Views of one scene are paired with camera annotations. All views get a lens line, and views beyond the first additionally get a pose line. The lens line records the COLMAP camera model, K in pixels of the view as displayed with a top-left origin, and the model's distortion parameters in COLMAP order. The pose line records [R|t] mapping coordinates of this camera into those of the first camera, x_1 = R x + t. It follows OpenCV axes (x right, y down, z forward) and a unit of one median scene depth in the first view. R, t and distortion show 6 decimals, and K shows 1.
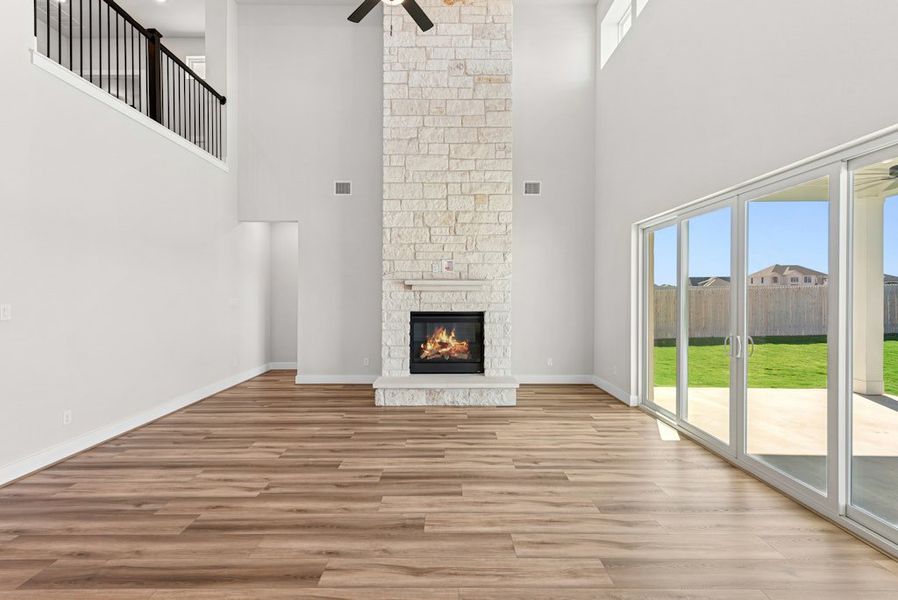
lens RADIAL K [[374.7, 0, 446.6], [0, 374.7, 296.7], [0, 0, 1]] dist [0.016137, -0.007392]
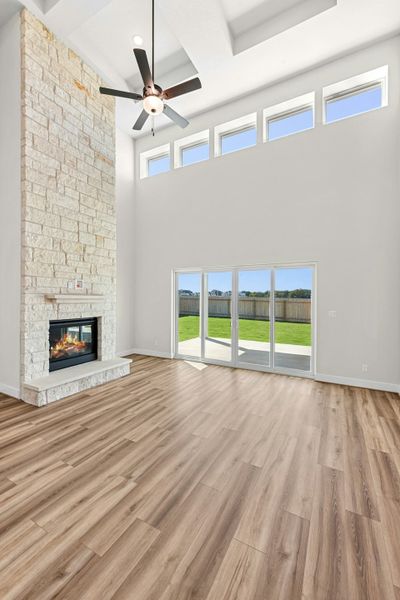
lens RADIAL K [[240.9, 0, 186.8], [0, 240.9, 301.2], [0, 0, 1]] dist [0.000296, -0.000215]
pose [[0.529573, -0.009437, 0.848212, -0.520448], [0.002042, 0.999949, 0.009851, -0.029279], [-0.848262, -0.003485, 0.529566, 0.224890]]
